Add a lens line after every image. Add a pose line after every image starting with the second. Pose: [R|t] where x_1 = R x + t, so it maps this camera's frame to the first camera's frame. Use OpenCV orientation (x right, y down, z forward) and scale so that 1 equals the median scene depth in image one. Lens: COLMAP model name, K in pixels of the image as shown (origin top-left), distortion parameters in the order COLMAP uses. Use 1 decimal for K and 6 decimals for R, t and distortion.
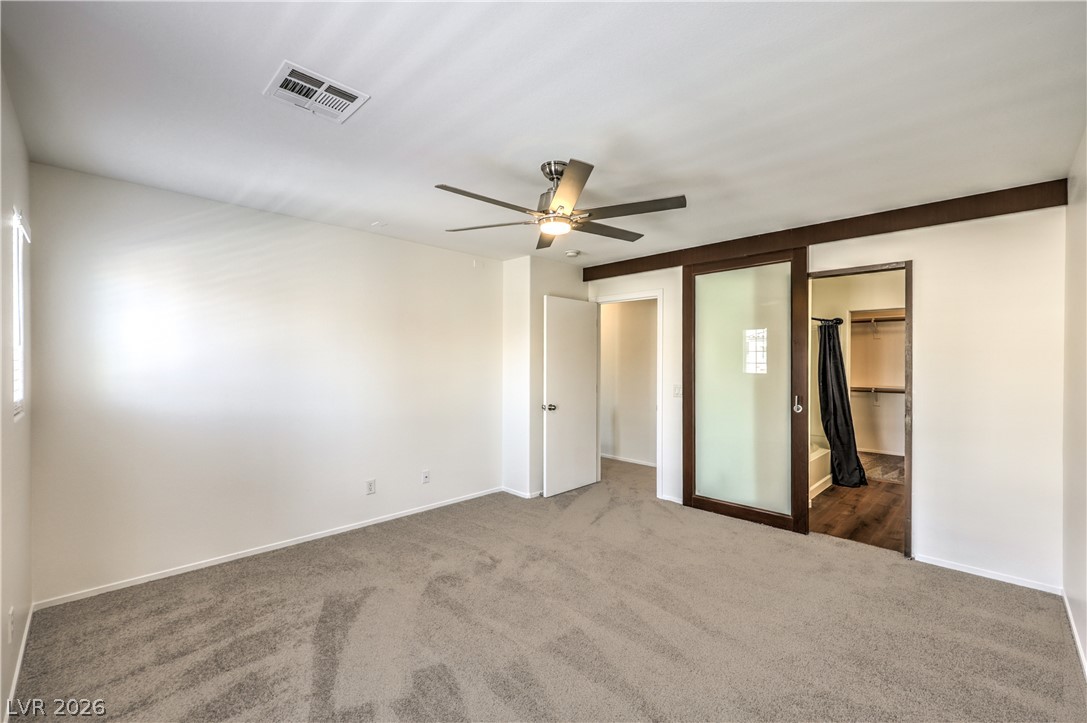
lens RADIAL K [[460.0, 0, 539.1], [0, 460.0, 362.0], [0, 0, 1]] dist [-0.000912, 0.000112]
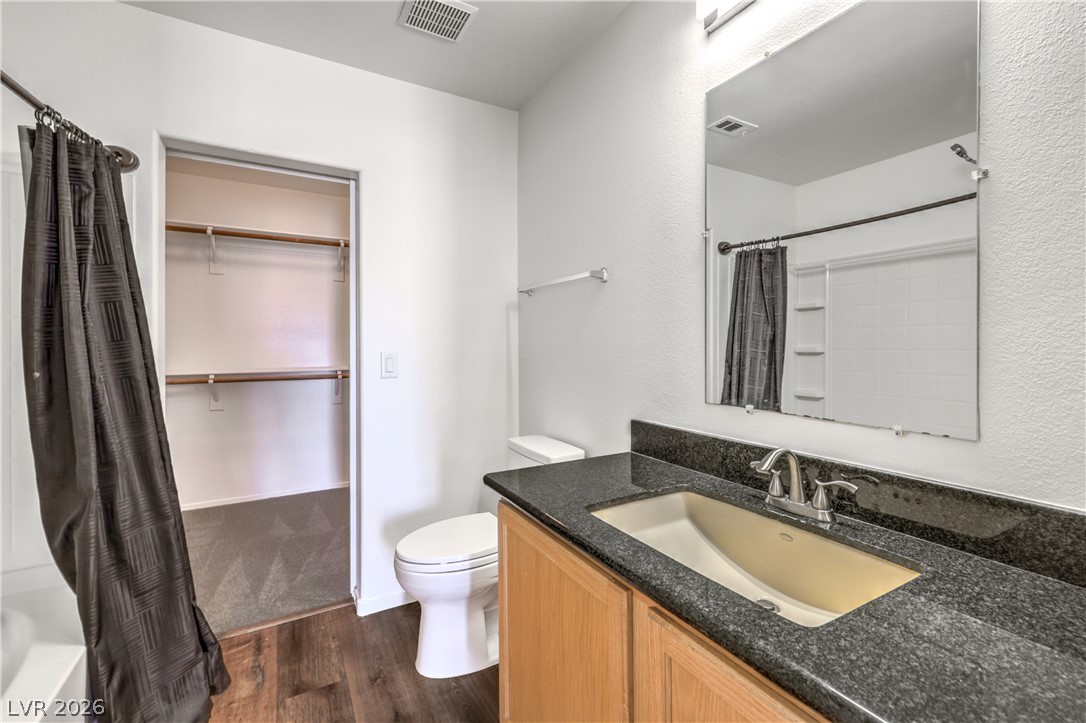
lens RADIAL K [[459.6, 0, 539.4], [0, 459.6, 350.3], [0, 0, 1]] dist [-0.000912, 0.000112]
pose [[0.278636, -0.019209, 0.960205, 0.454774], [-0.000829, 0.999795, 0.020242, 0.031522], [-0.960397, -0.006436, 0.278563, 0.680253]]
